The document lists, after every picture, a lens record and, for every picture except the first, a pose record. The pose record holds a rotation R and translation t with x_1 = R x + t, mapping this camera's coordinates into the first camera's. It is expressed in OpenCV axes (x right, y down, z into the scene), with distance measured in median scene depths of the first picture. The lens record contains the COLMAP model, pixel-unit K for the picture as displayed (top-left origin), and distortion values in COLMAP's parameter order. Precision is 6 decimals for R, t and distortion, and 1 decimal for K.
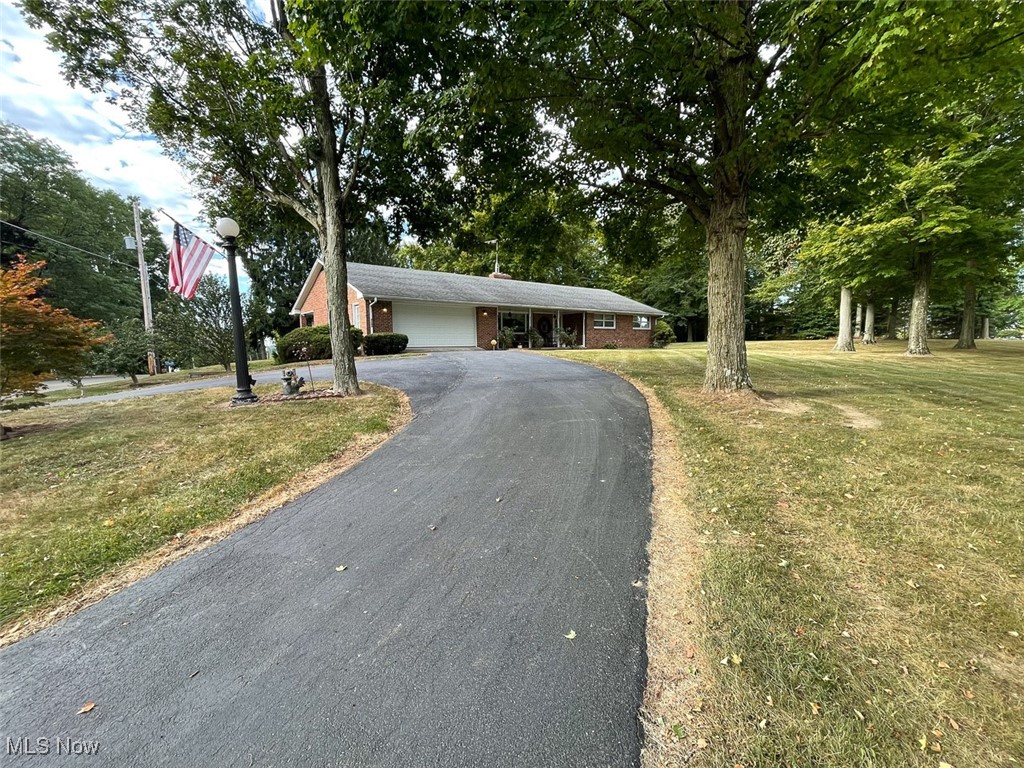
lens RADIAL K [[444.9, 0, 513.4], [0, 444.9, 386.2], [0, 0, 1]] dist [0.002472, -0.000922]
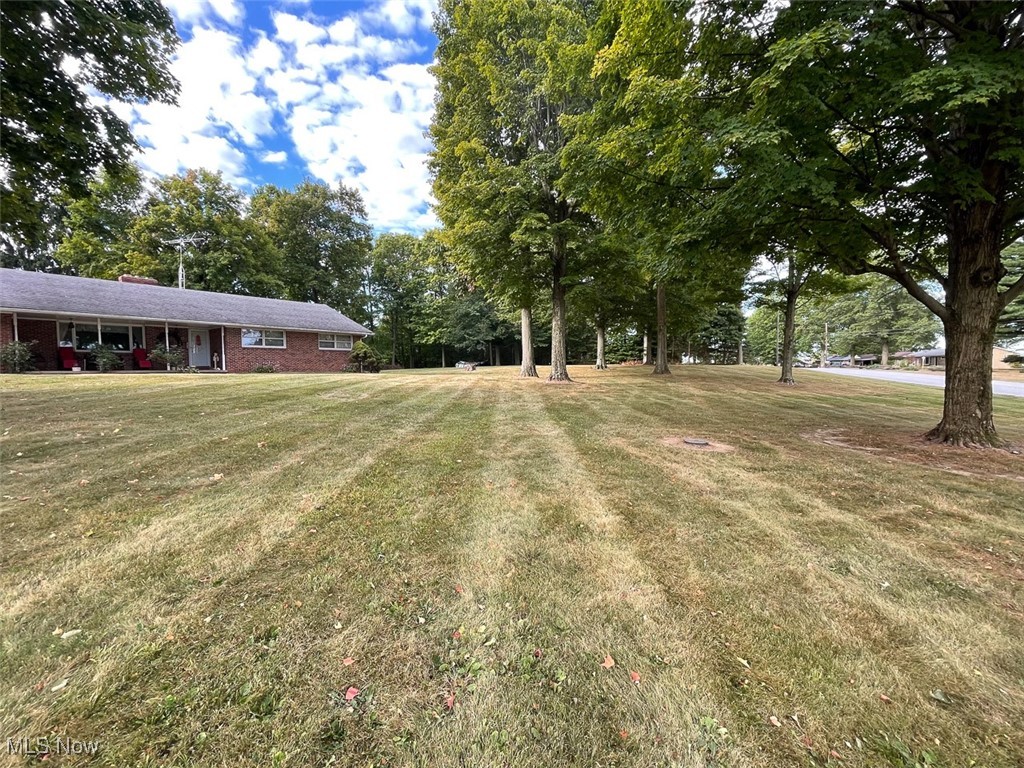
lens RADIAL K [[444.9, 0, 510.2], [0, 444.9, 383.3], [0, 0, 1]] dist [0.002472, -0.000922]
pose [[0.975565, -0.002098, 0.219702, 0.495985], [0.015141, 0.998219, -0.057702, -0.011169], [-0.219190, 0.059619, 0.973859, 0.114113]]
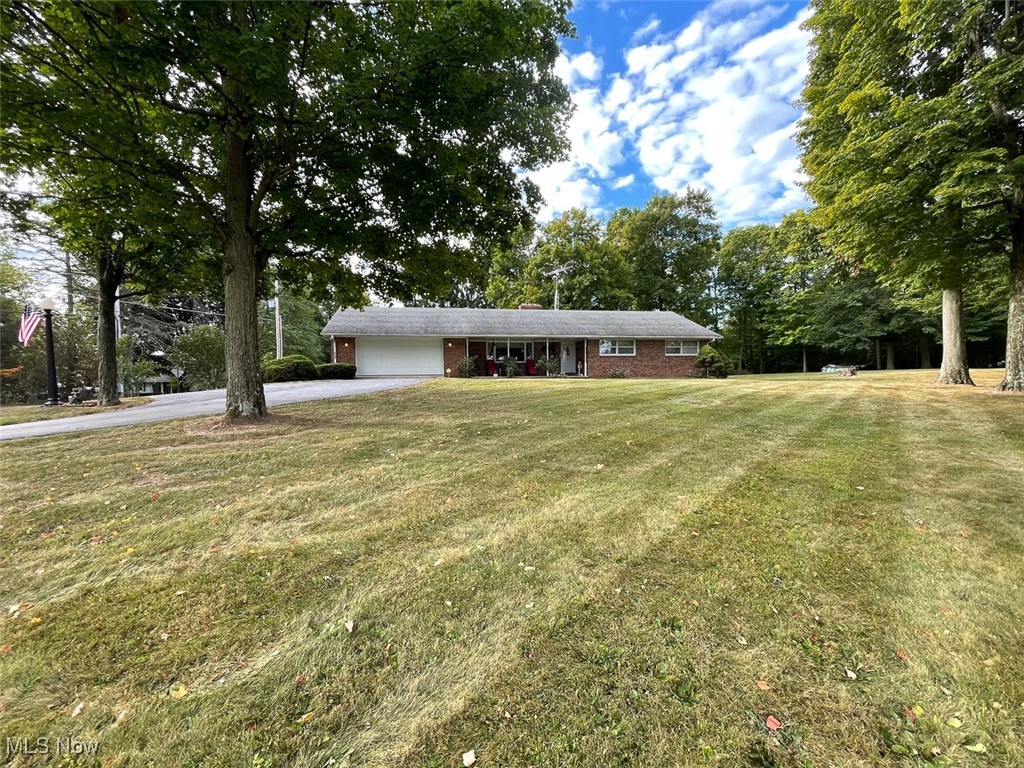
lens RADIAL K [[444.9, 0, 509.1], [0, 444.9, 383.6], [0, 0, 1]] dist [0.002472, -0.000922]
pose [[0.872848, 0.012764, -0.487825, 0.485421], [-0.046769, 0.997244, -0.057590, -0.010530], [0.485745, 0.073082, 0.871040, 0.112296]]
